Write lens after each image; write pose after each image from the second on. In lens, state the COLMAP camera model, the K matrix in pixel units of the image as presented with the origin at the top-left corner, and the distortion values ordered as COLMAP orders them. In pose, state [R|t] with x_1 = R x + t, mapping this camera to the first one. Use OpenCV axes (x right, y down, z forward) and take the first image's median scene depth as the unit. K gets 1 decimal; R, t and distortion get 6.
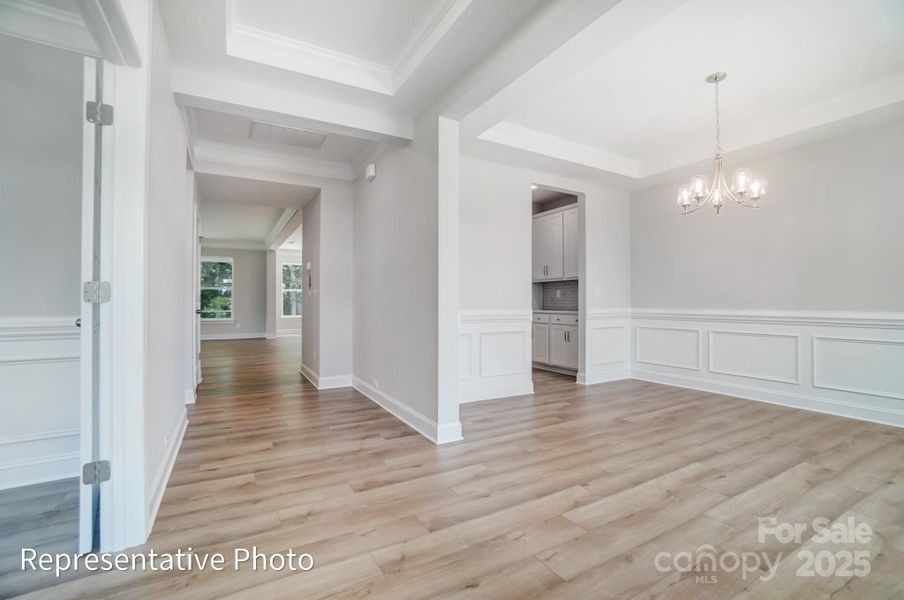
lens RADIAL K [[397.8, 0, 452.0], [0, 397.8, 300.0], [0, 0, 1]] dist [-0.028103, 0.000724]
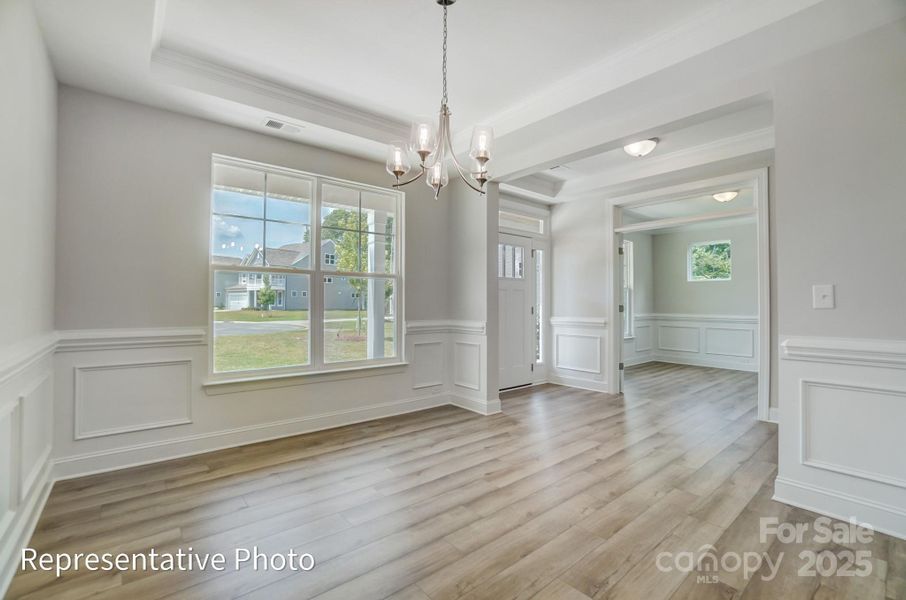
lens RADIAL K [[398.7, 0, 453.0], [0, 398.7, 300.0], [0, 0, 1]] dist [-0.028103, 0.000724]
pose [[-0.984147, -0.005778, -0.177259, 0.856721], [-0.003761, 0.999924, -0.011712, -0.027700], [0.177313, -0.010859, -0.984095, 1.812728]]
